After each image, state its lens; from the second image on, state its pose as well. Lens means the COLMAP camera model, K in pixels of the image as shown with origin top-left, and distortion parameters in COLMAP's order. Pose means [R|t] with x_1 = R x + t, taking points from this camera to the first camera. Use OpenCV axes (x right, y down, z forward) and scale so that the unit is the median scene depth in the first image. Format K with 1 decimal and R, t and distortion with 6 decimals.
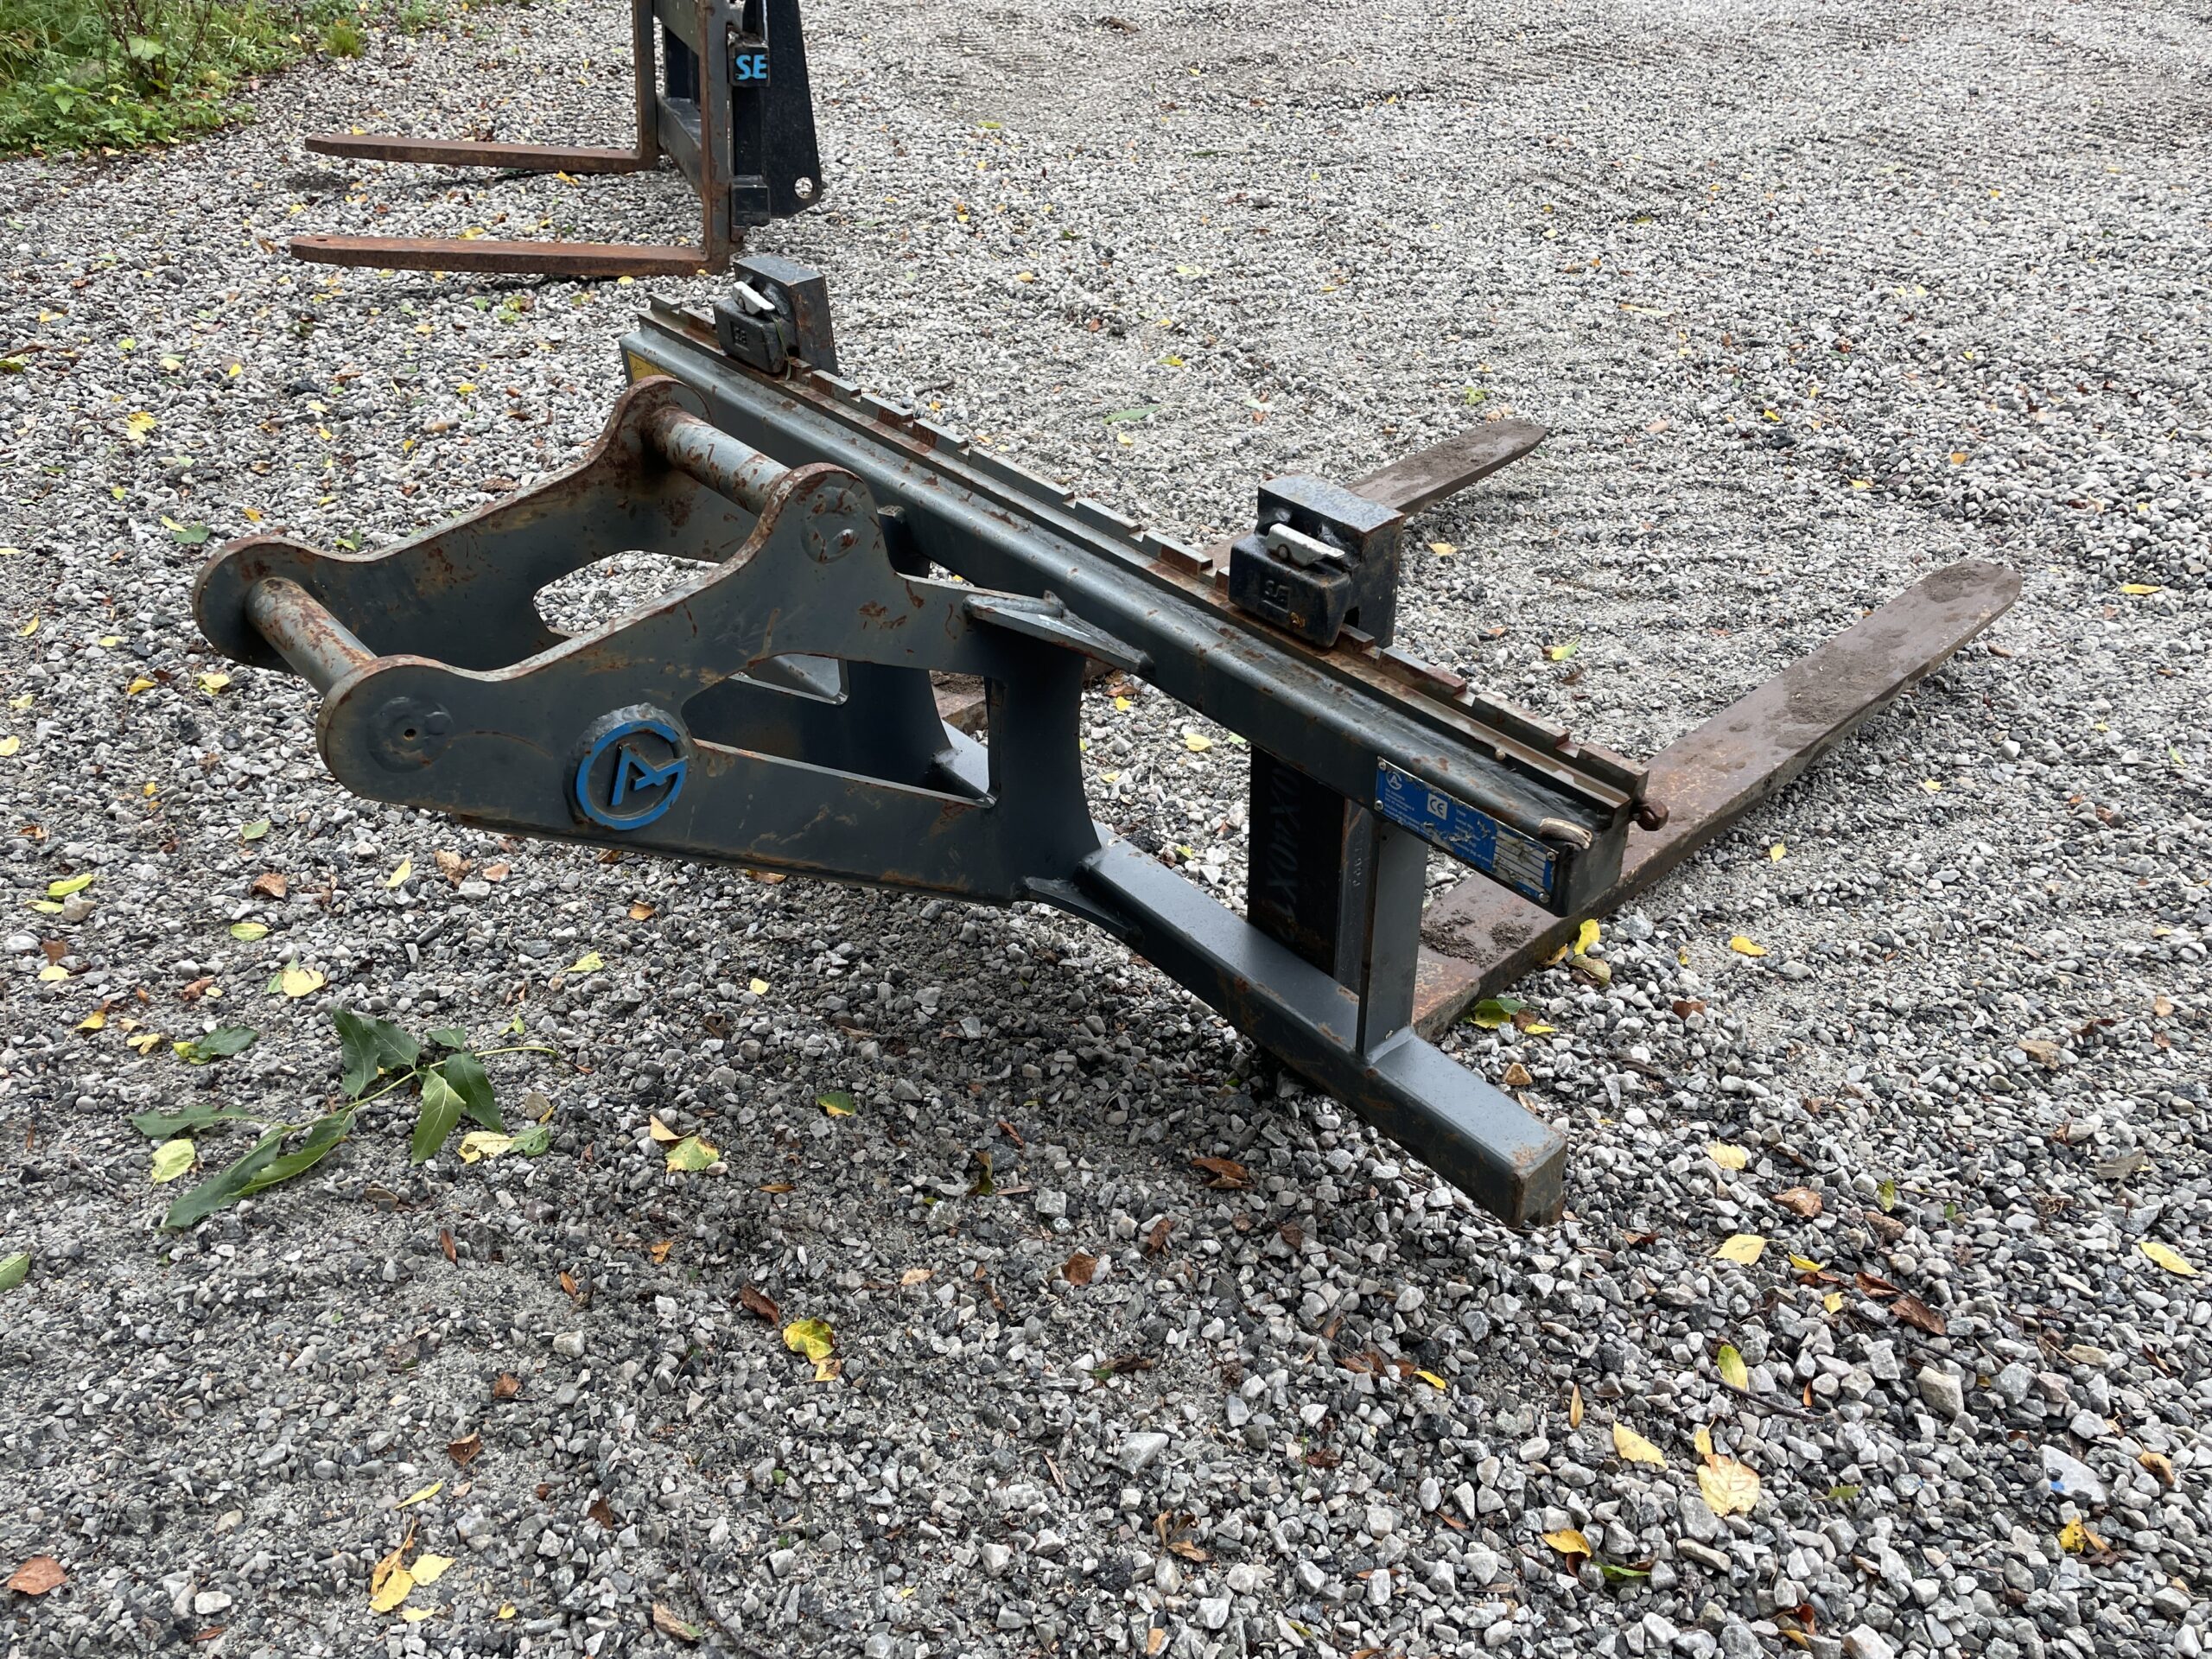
lens RADIAL K [[1706.5, 0, 1120.9], [0, 1706.5, 819.8], [0, 0, 1]] dist [0.087161, -0.121148]
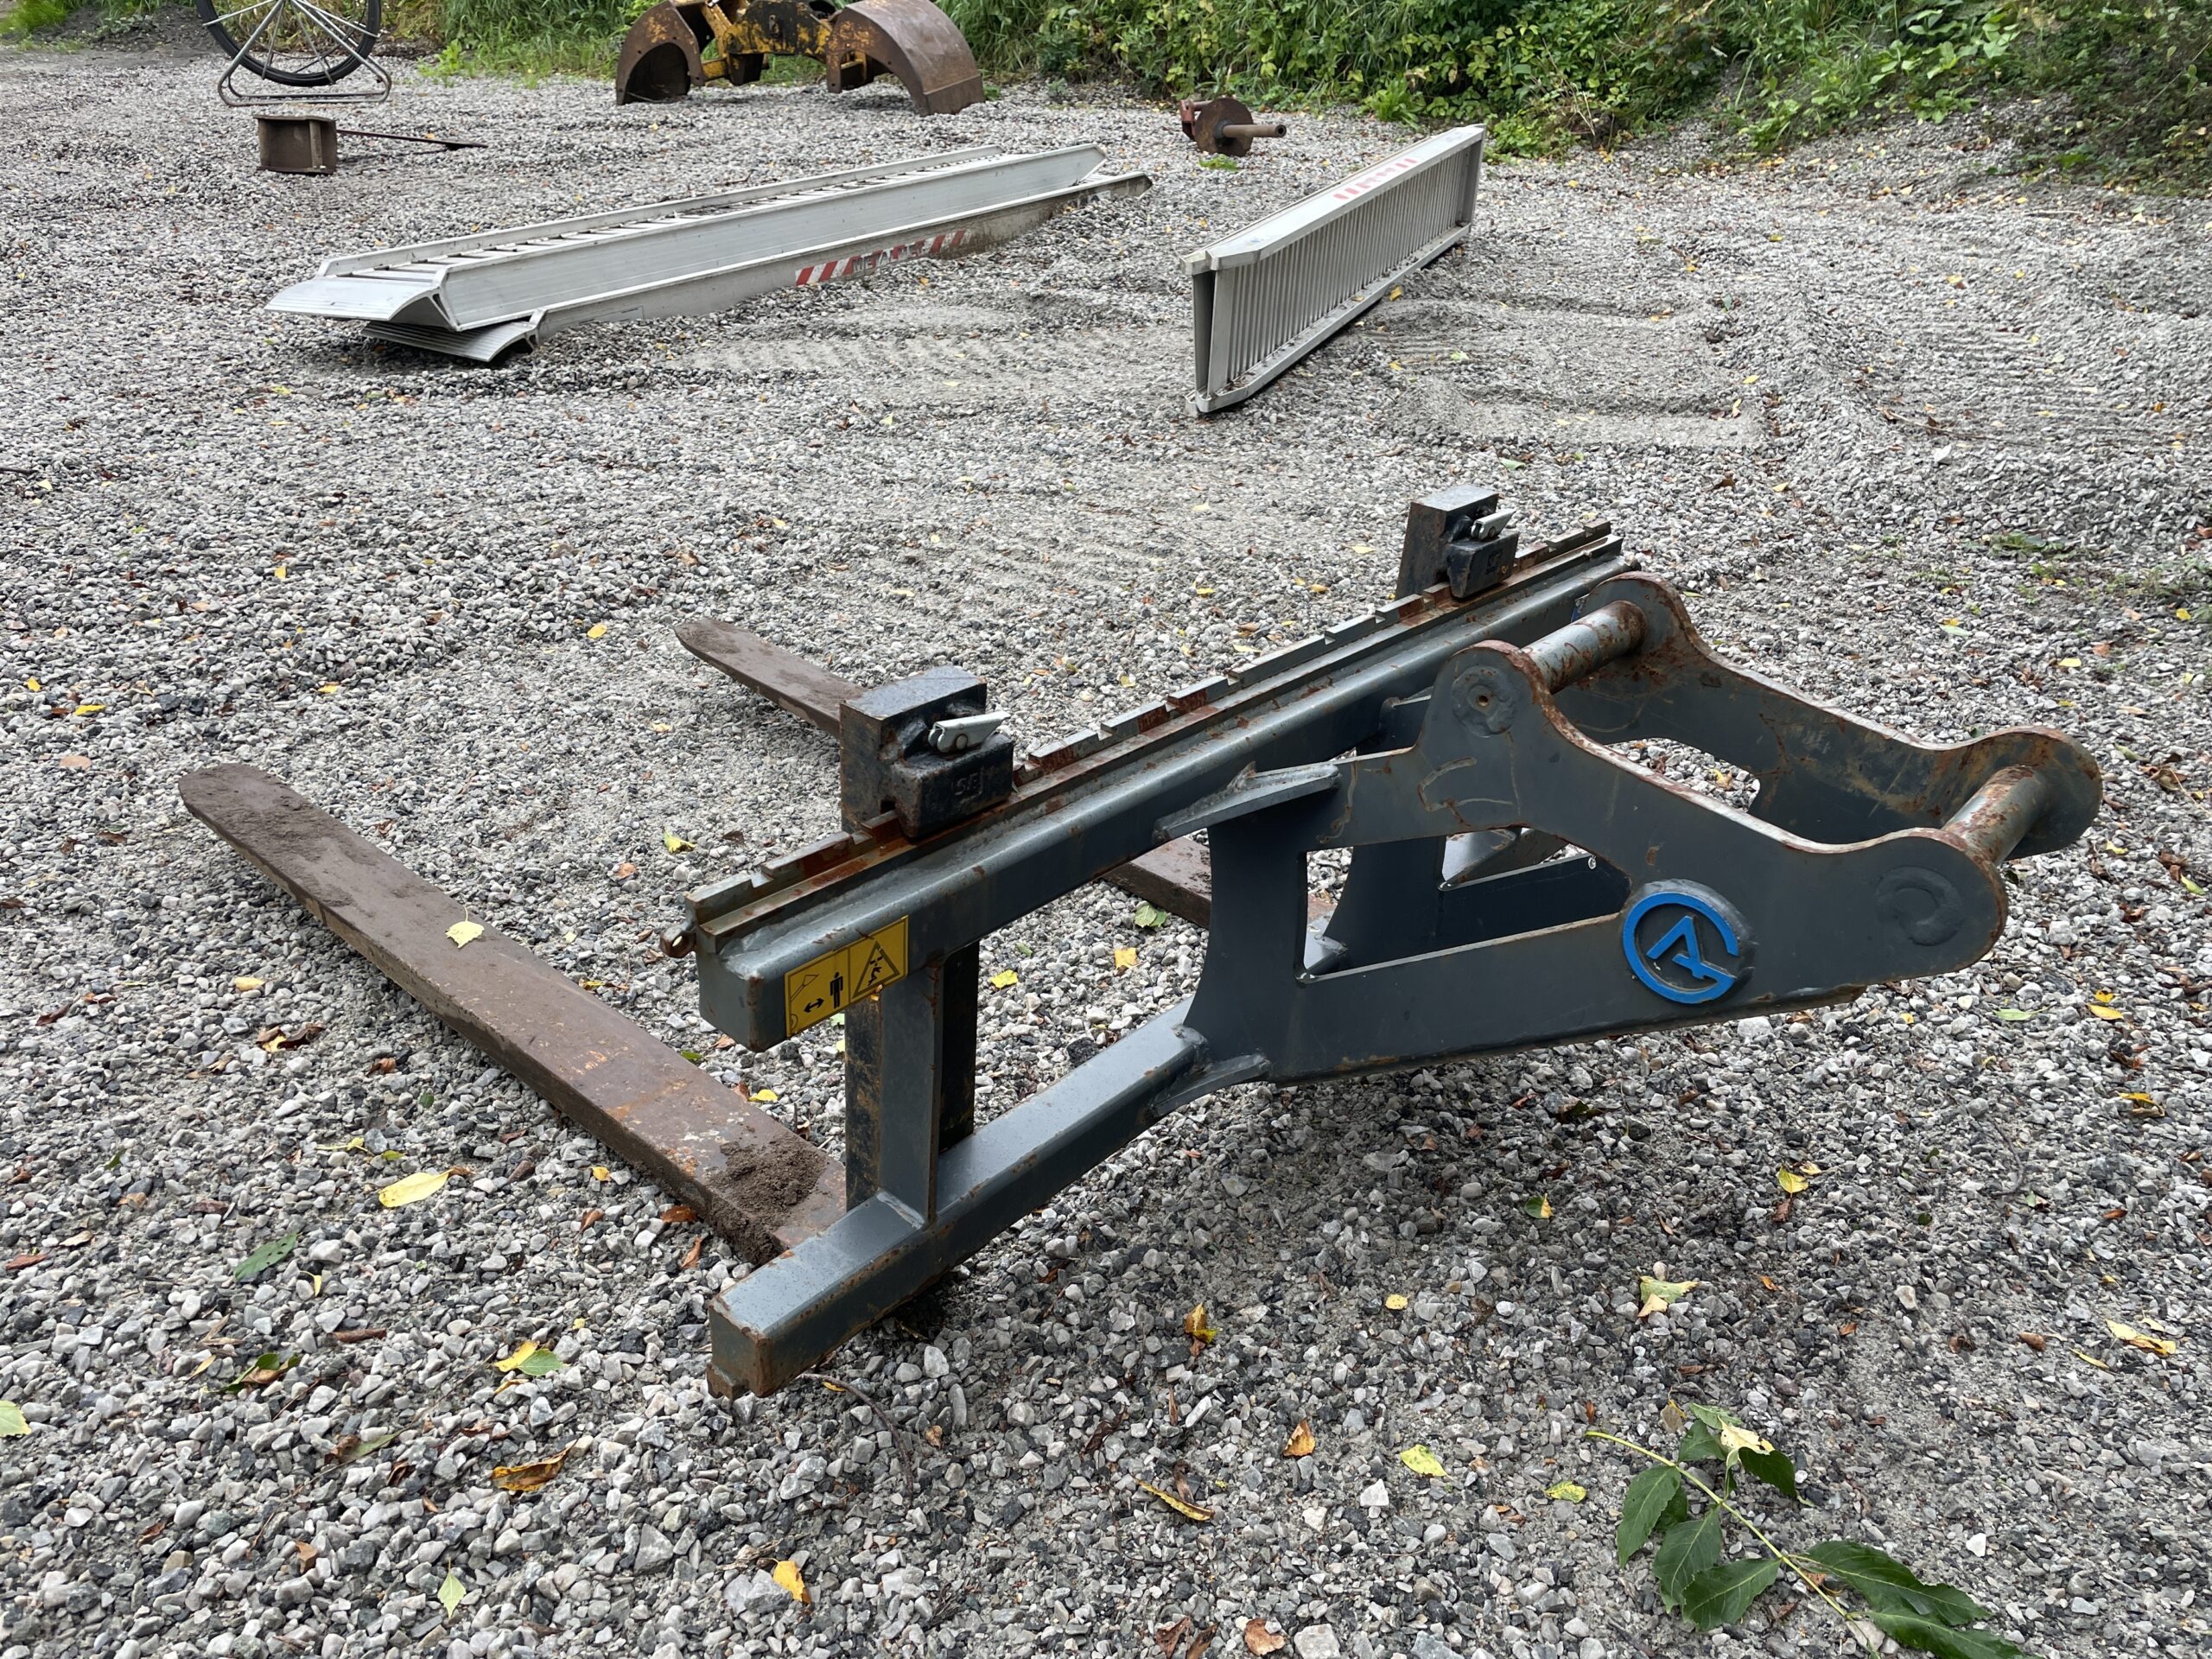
lens RADIAL K [[1706.5, 0, 1120.9], [0, 1706.5, 819.8], [0, 0, 1]] dist [0.087161, -0.121148]
pose [[-0.171530, -0.435166, 0.883860, -0.869846], [0.514416, 0.725578, 0.457069, -0.568720], [-0.840210, 0.533073, 0.099398, 0.903316]]
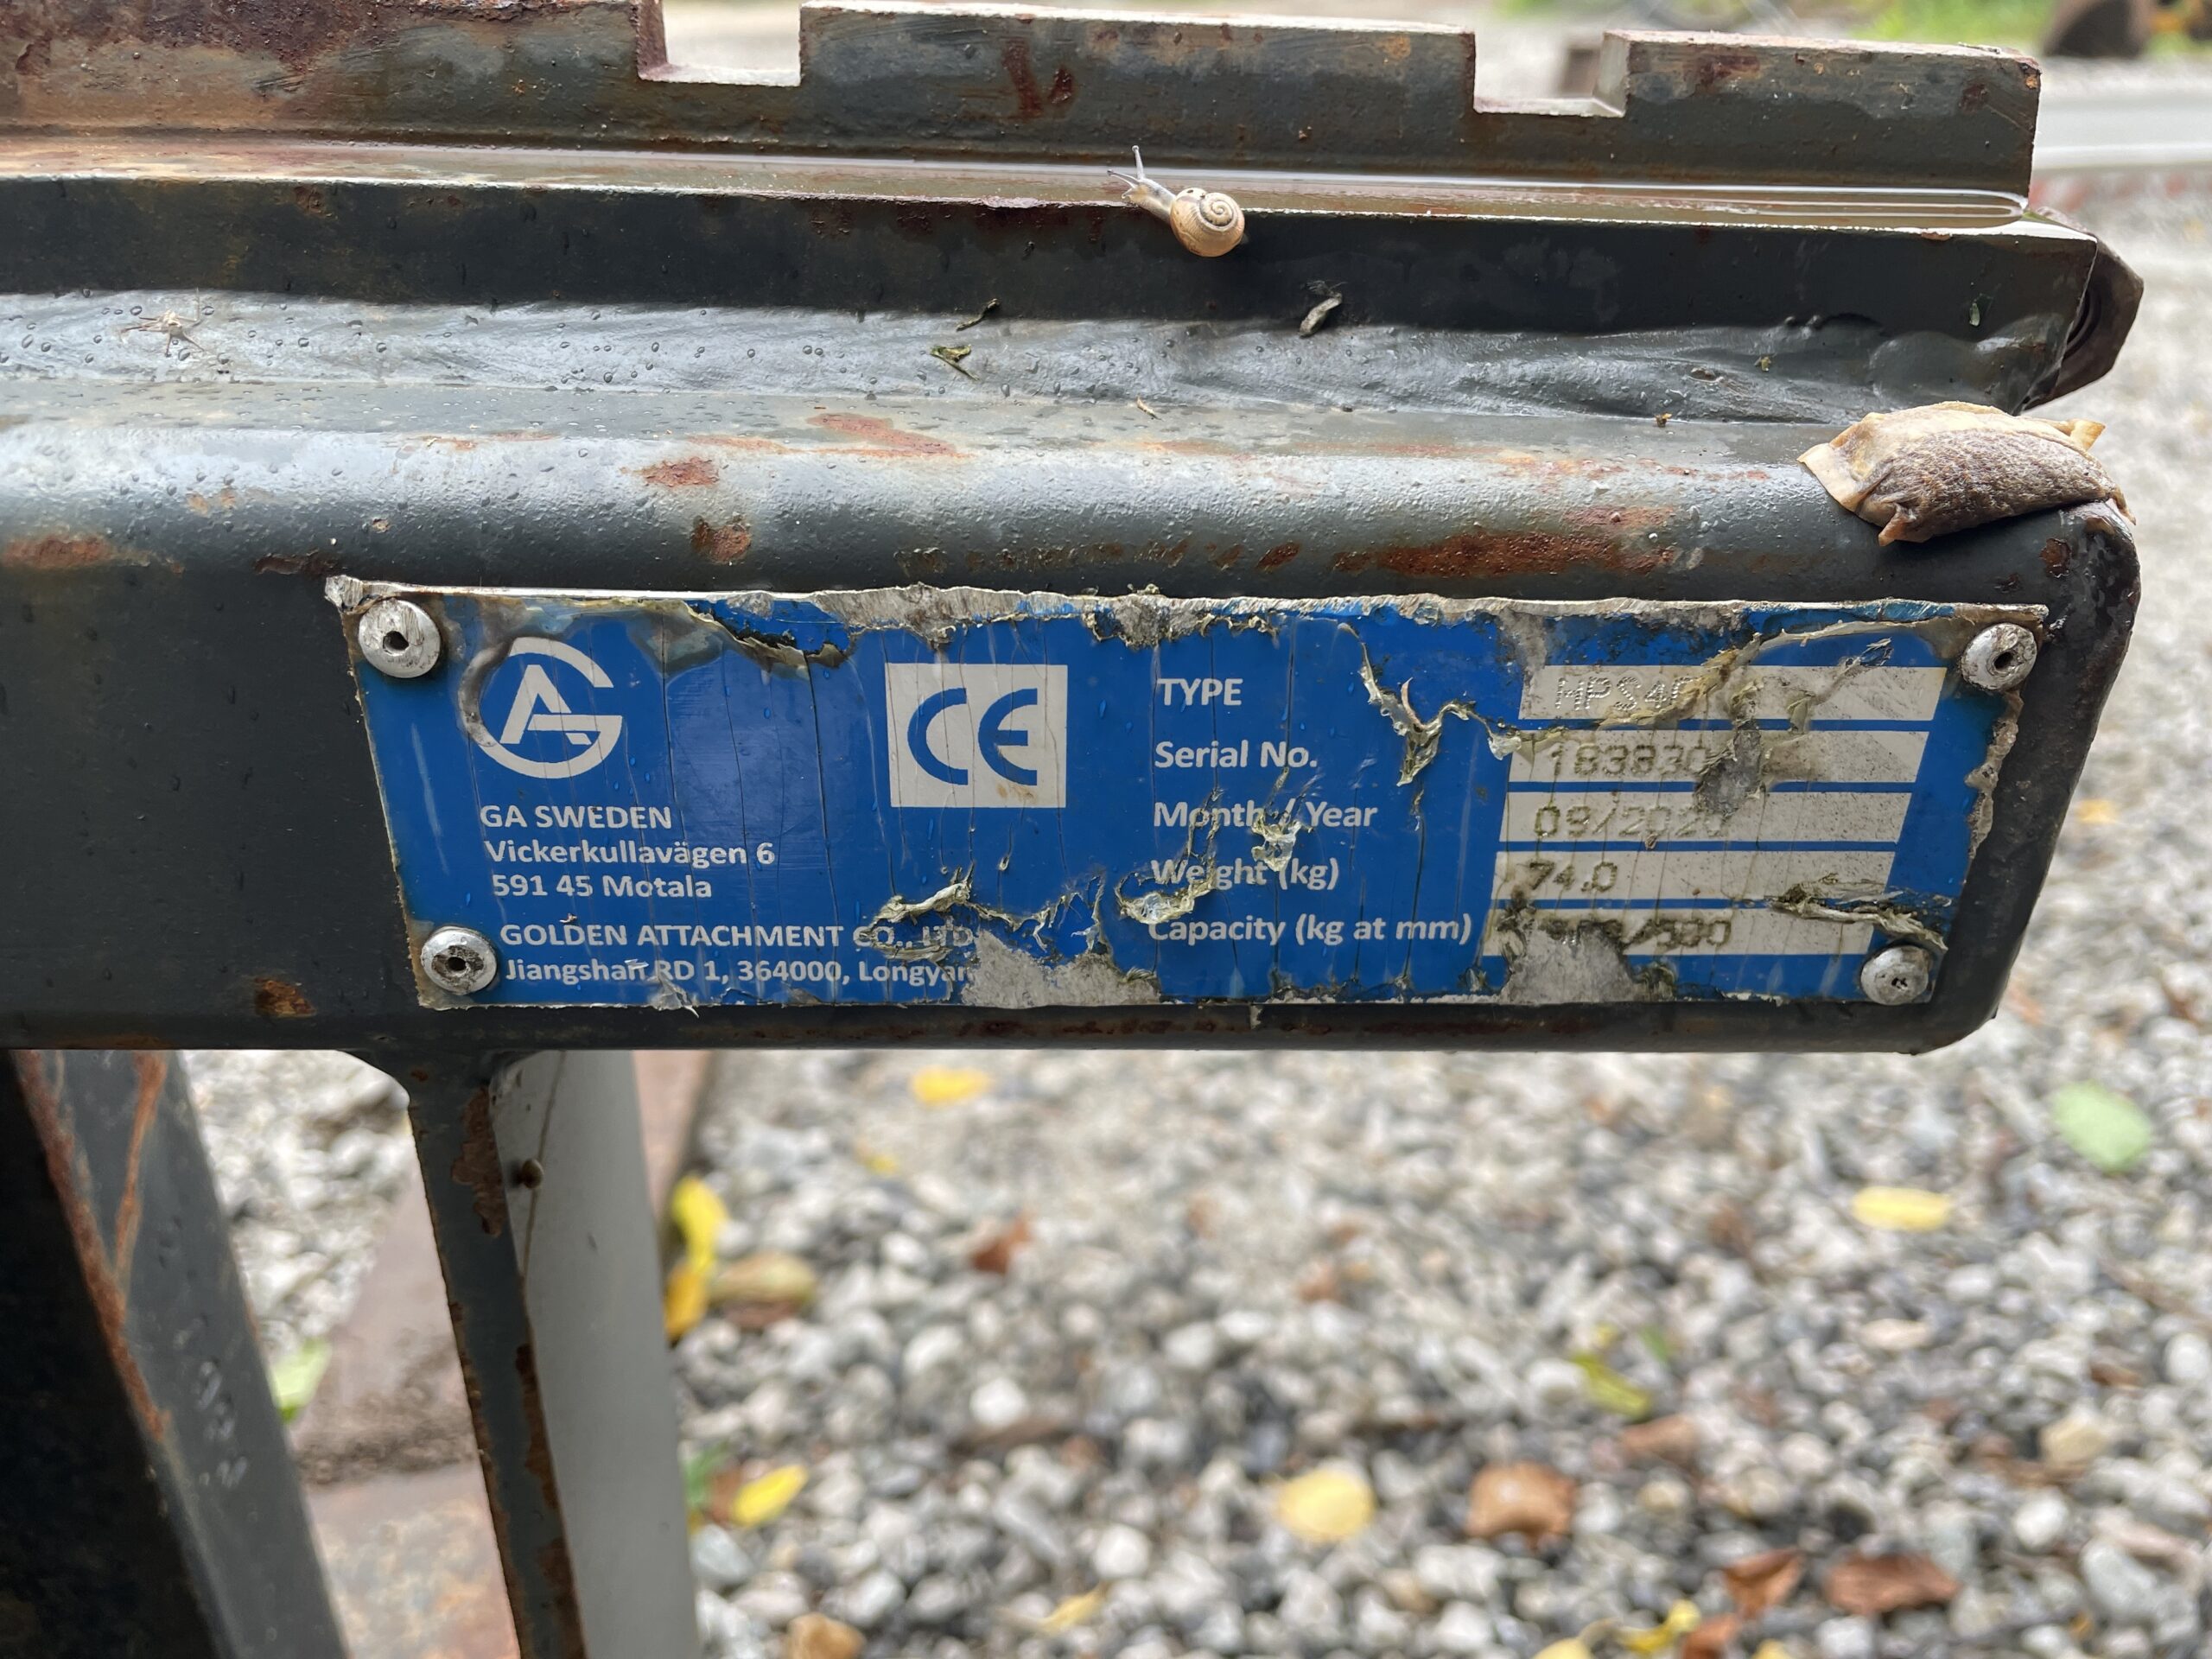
lens RADIAL K [[1706.5, 0, 1120.9], [0, 1706.5, 819.8], [0, 0, 1]] dist [0.087161, -0.121148]
pose [[0.617416, -0.325256, 0.716244, 0.061967], [0.419573, 0.906349, 0.049906, -0.001562], [-0.665399, 0.269704, 0.696063, 0.615430]]
